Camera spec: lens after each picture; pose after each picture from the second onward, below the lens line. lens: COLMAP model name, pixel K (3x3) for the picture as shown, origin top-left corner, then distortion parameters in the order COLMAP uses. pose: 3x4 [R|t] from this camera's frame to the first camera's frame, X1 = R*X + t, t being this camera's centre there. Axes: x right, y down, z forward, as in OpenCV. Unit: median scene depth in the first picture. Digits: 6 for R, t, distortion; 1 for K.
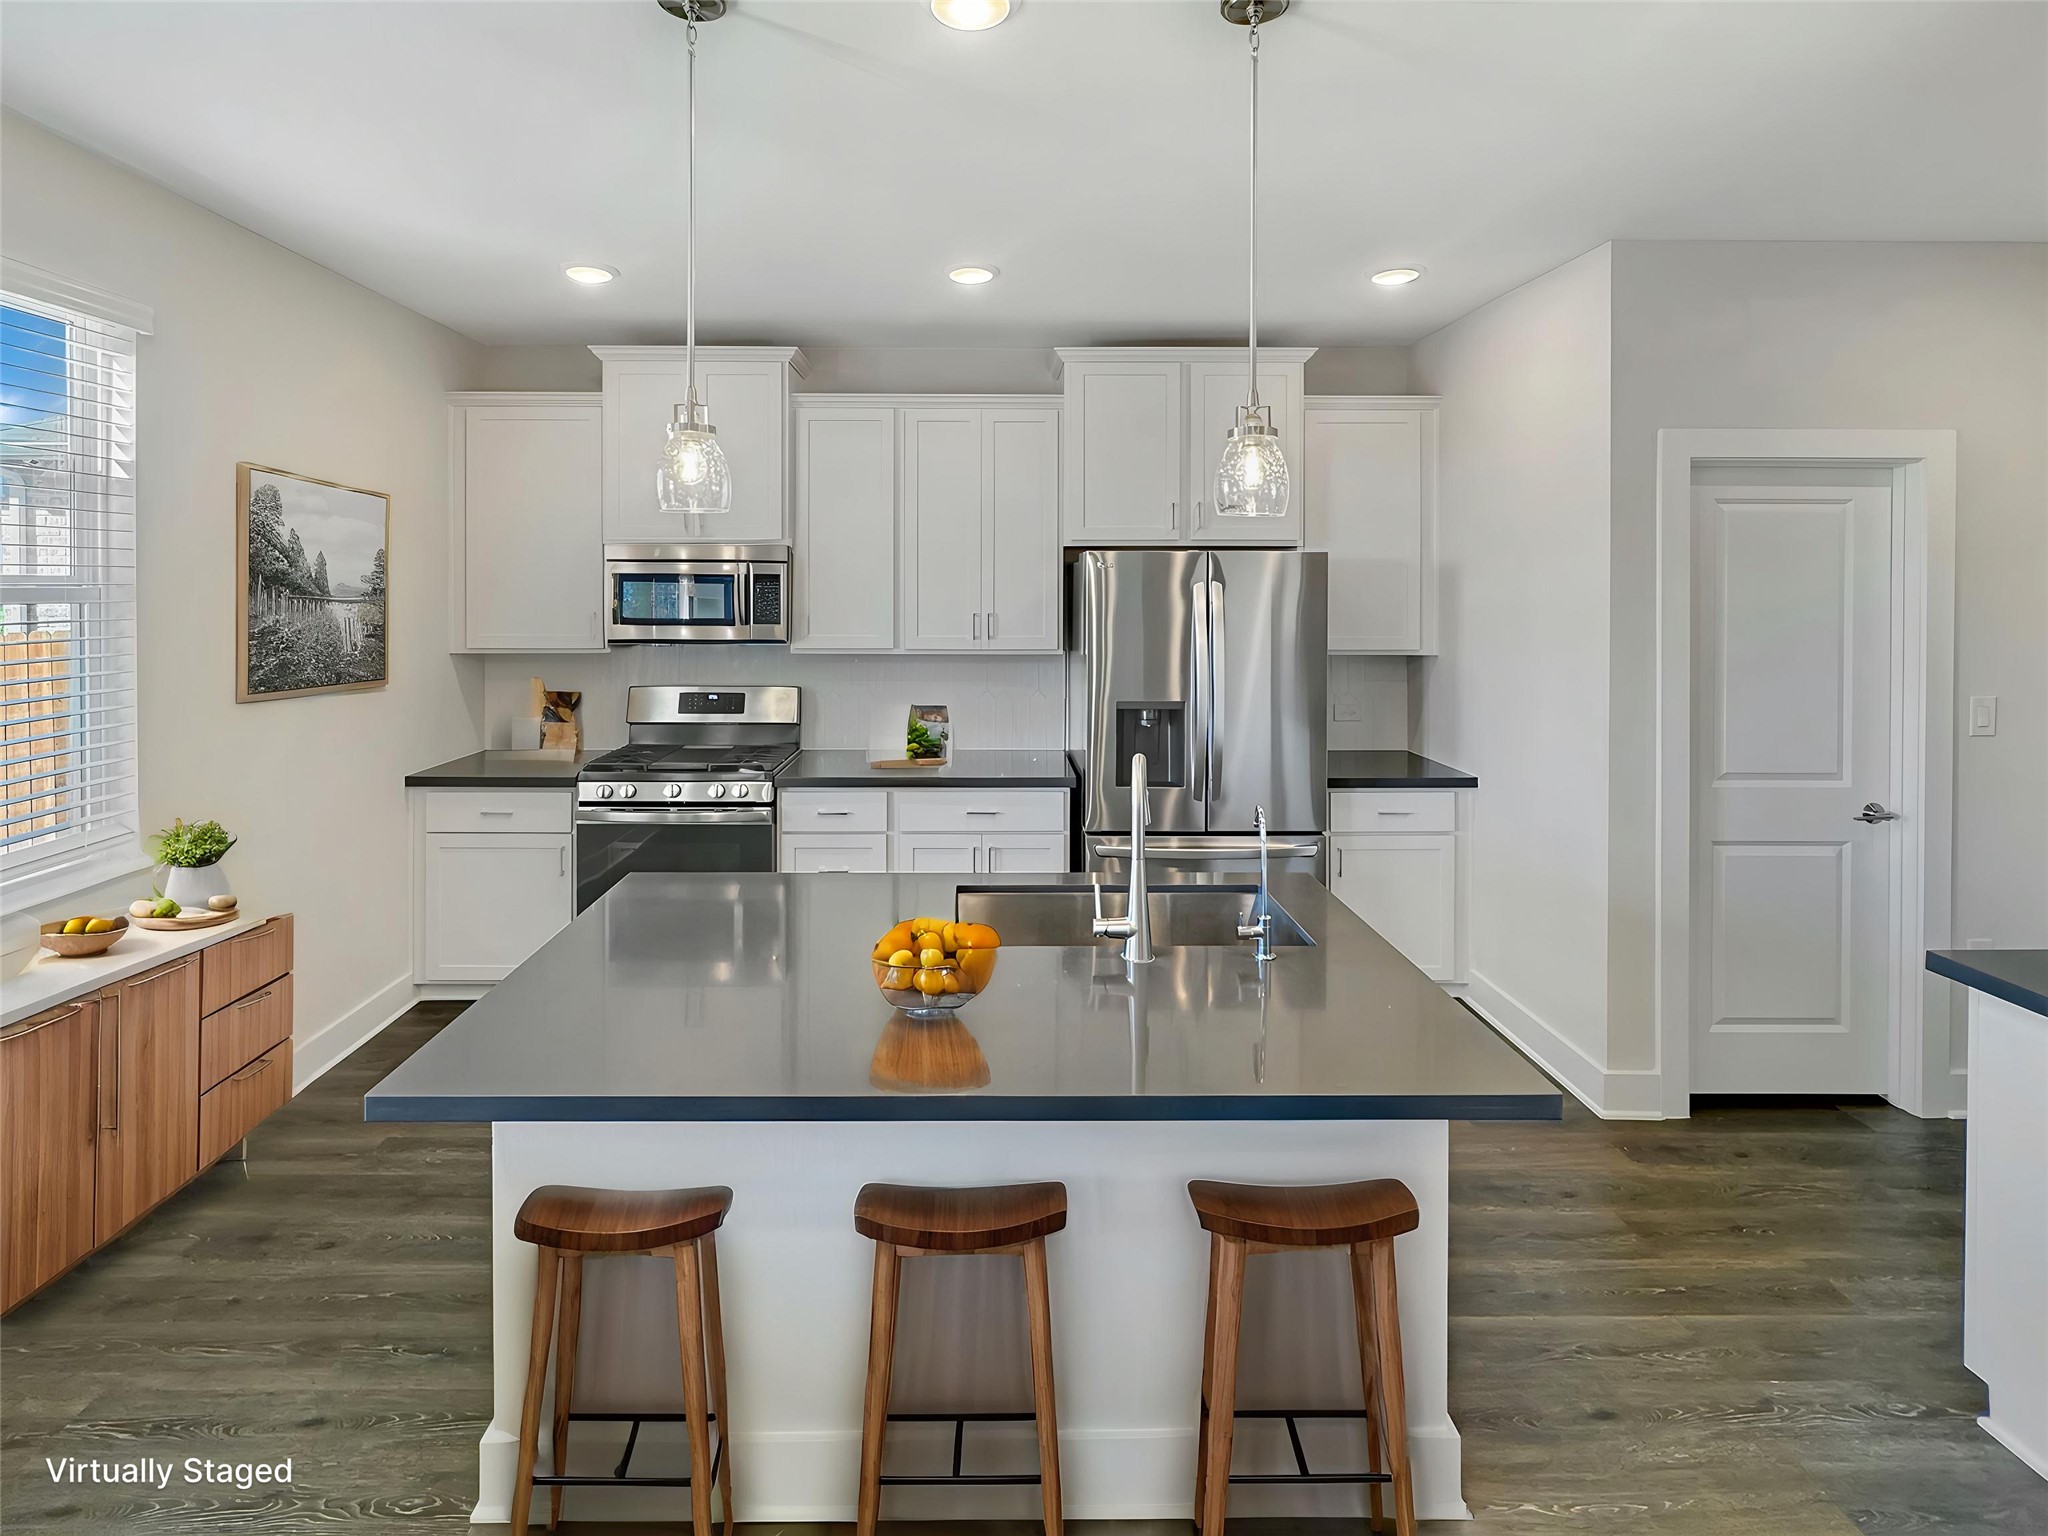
lens RADIAL K [[1015.5, 0, 1017.6], [0, 1015.5, 573.9], [0, 0, 1]] dist [0.000521, -0.000342]
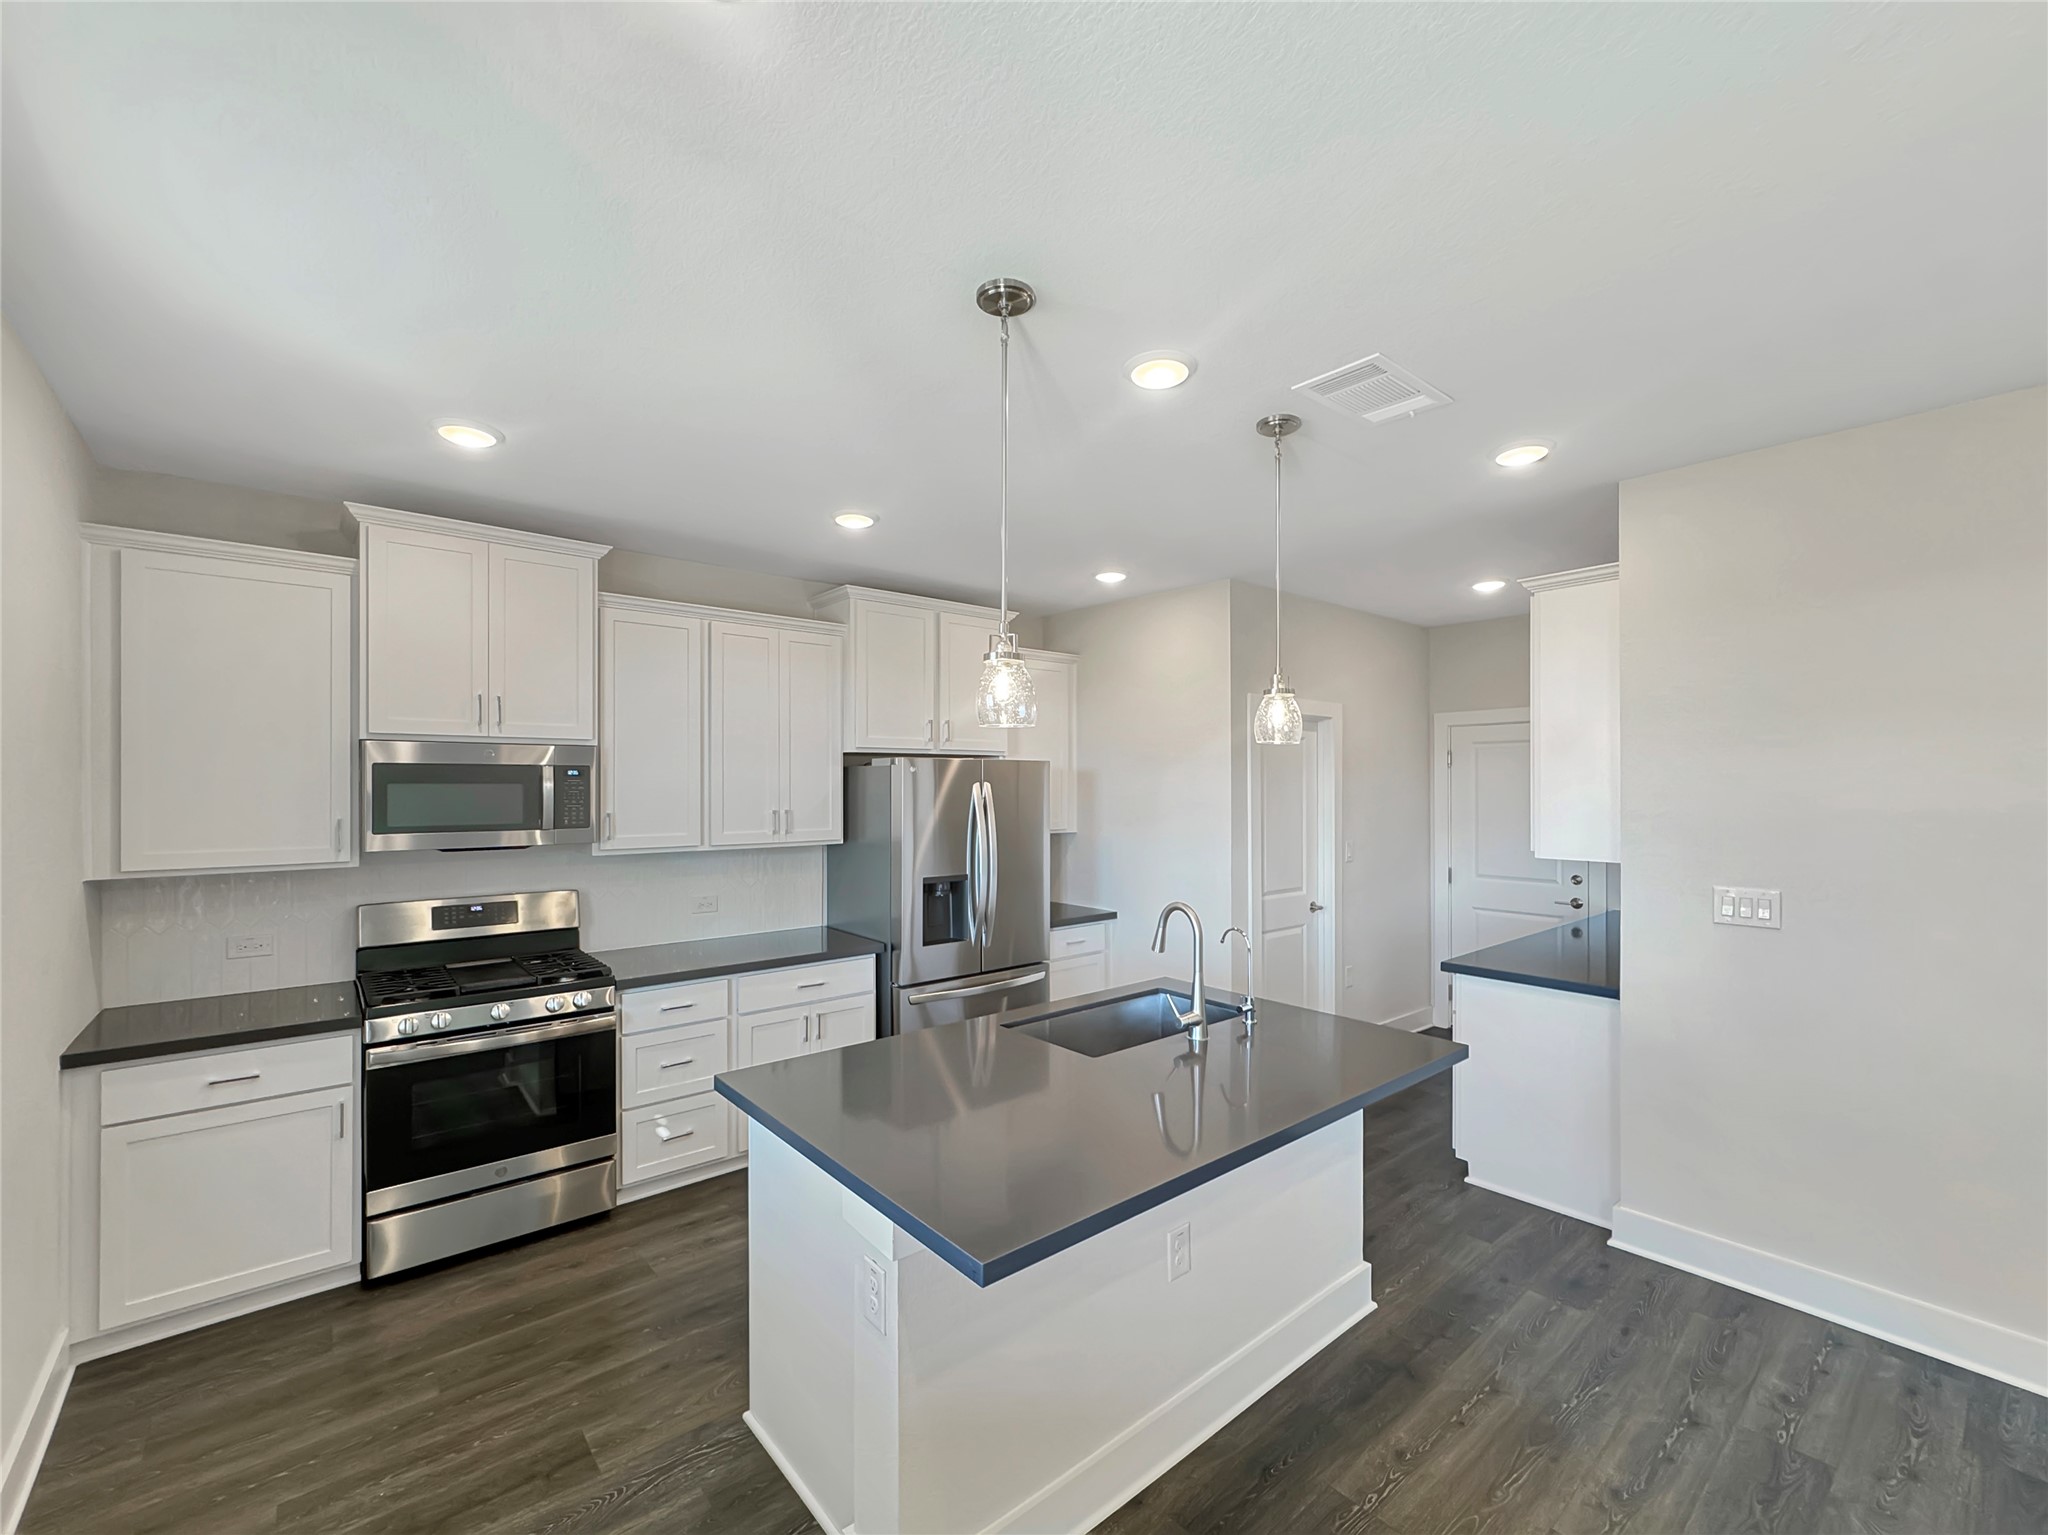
lens RADIAL K [[848.5, 0, 1024.0], [0, 848.5, 767.5], [0, 0, 1]] dist [-0.000051, 0.000387]
pose [[0.773091, 0.010762, 0.634204, -0.428105], [-0.005519, 0.999932, -0.010241, -0.000584], [-0.634272, 0.004417, 0.773098, 0.102287]]
